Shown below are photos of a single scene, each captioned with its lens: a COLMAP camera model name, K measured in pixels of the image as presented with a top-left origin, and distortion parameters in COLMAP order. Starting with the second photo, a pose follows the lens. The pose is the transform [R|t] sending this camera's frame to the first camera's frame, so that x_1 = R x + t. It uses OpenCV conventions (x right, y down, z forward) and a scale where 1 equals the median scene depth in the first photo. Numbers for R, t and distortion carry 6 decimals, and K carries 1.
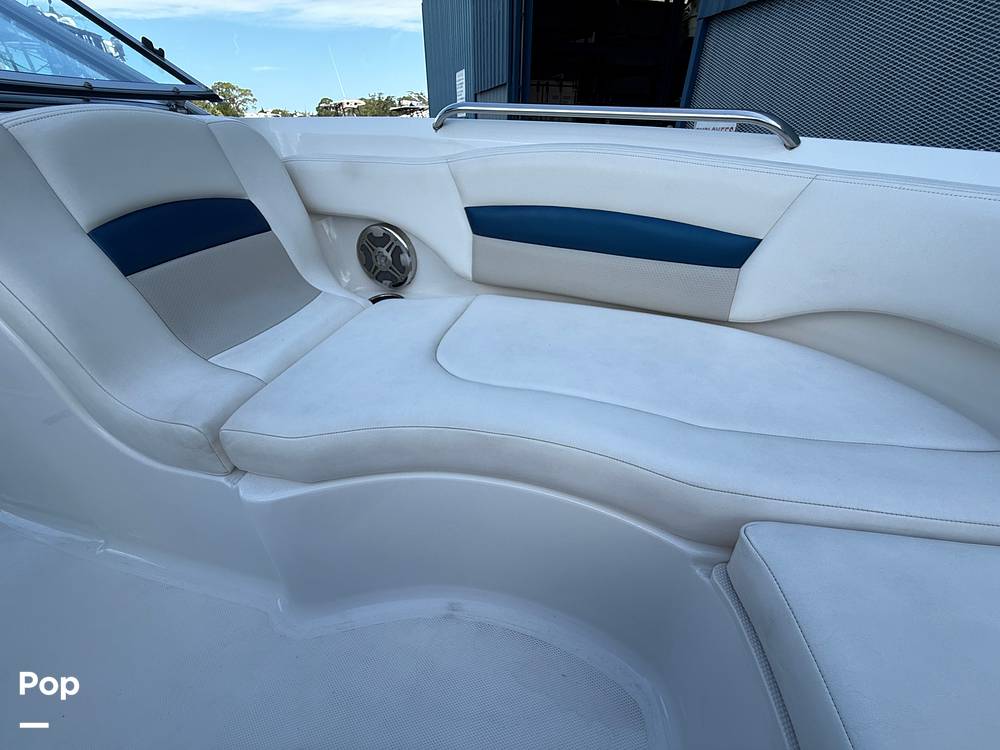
lens RADIAL K [[401.0, 0, 500.0], [0, 401.0, 375.0], [0, 0, 1]] dist [-0.002160, -0.000440]
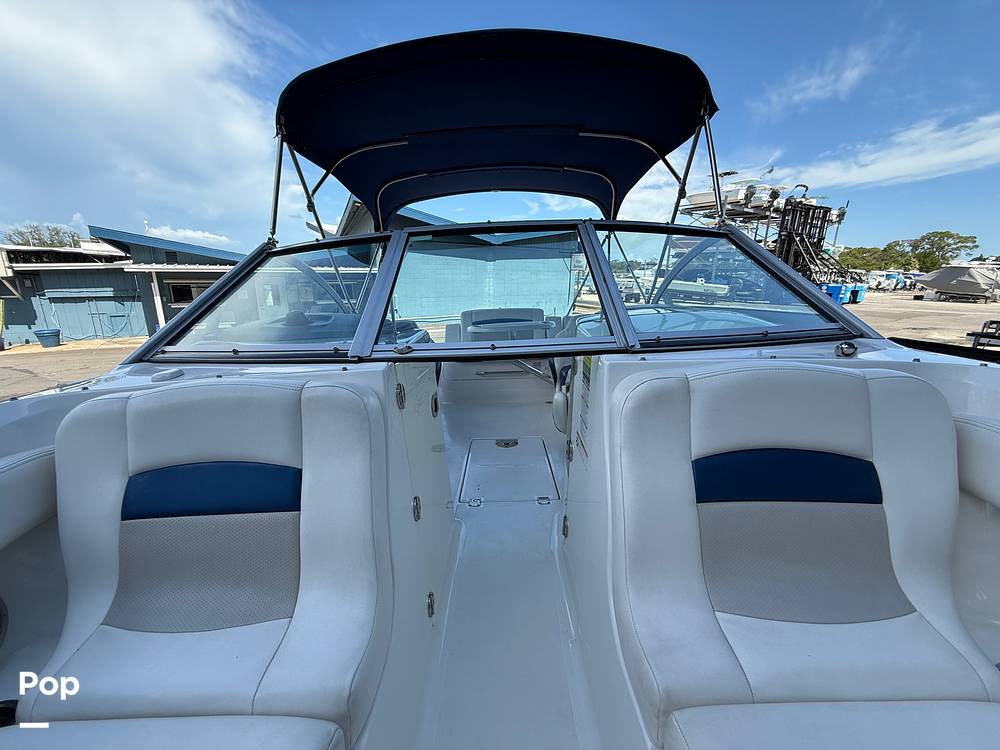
lens RADIAL K [[401.7, 0, 497.8], [0, 401.7, 376.2], [0, 0, 1]] dist [0.000831, 0.000446]
pose [[0.253420, 0.246852, -0.935330, -0.109107], [-0.515353, 0.852711, 0.085417, -0.311830], [0.818651, 0.460379, 0.343309, 0.006074]]
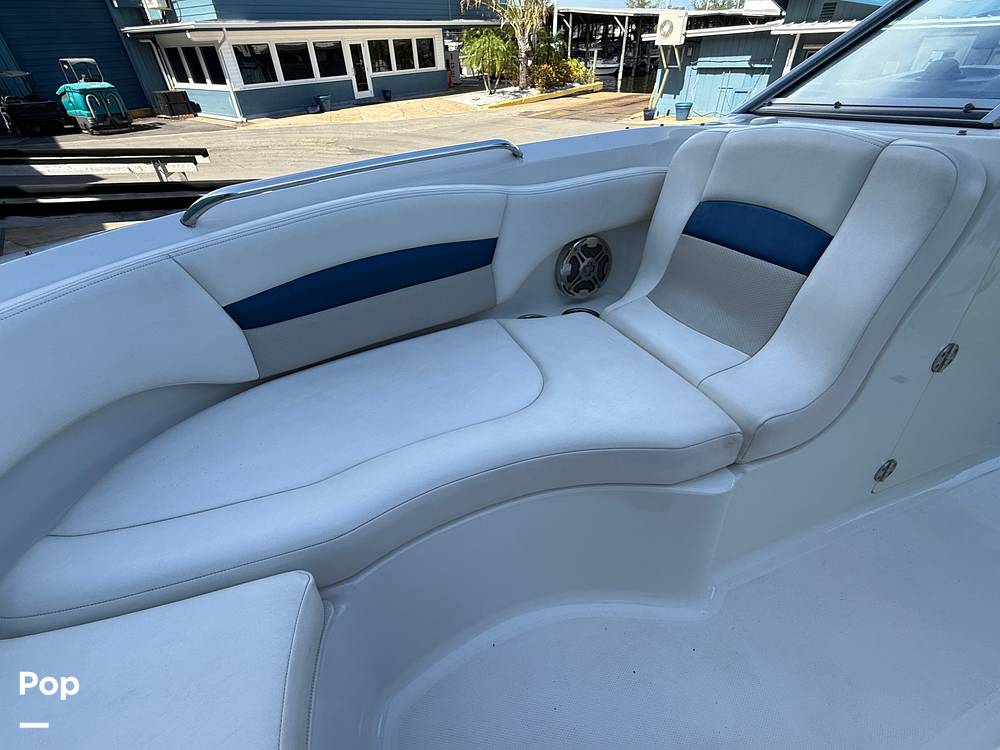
lens RADIAL K [[451.2, 0, 496.7], [0, 451.2, 376.0], [0, 0, 1]] dist [-0.001428, 0.000215]
pose [[-0.799111, 0.377040, -0.468255, 0.151164], [-0.288409, 0.442976, 0.848877, -0.307762], [0.527486, 0.813396, -0.245245, 0.166160]]
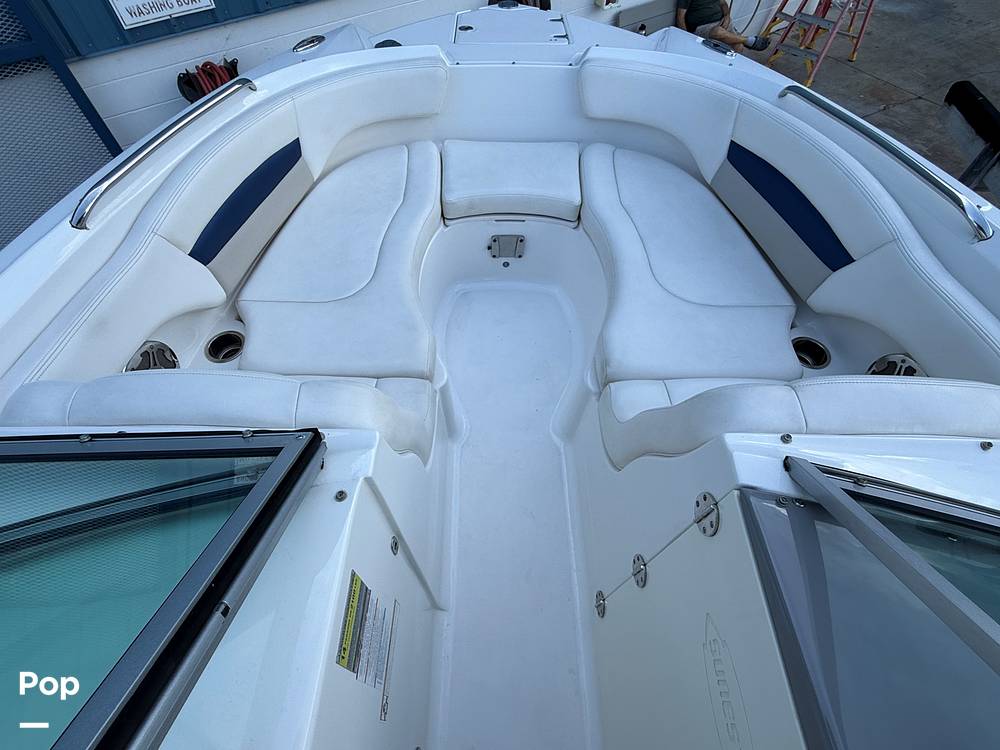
lens RADIAL K [[451.2, 0, 496.7], [0, 451.2, 376.0], [0, 0, 1]] dist [-0.001428, 0.000215]
pose [[-0.276152, -0.778972, 0.562976, -1.475875], [0.506961, 0.379582, 0.773891, -0.885287], [-0.816536, 0.499119, 0.290086, 0.183011]]
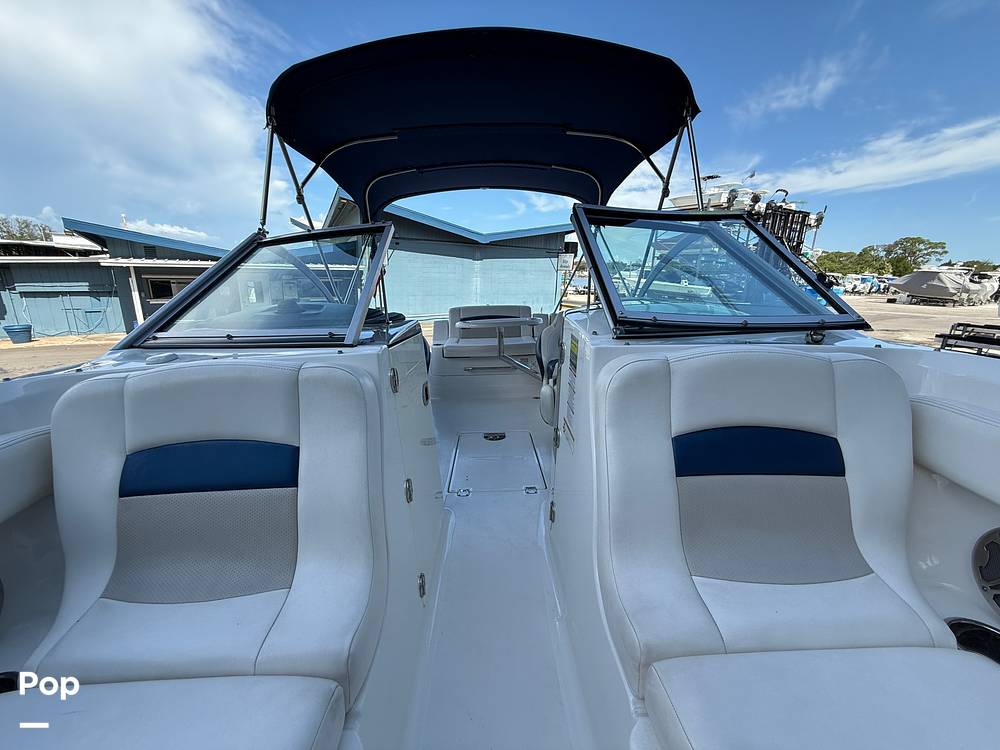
lens RADIAL K [[401.7, 0, 497.8], [0, 401.7, 376.2], [0, 0, 1]] dist [0.000831, 0.000446]
pose [[0.283462, 0.248317, -0.926276, -0.055720], [-0.520257, 0.851219, 0.068985, -0.268668], [0.805594, 0.462347, 0.370477, 0.001280]]
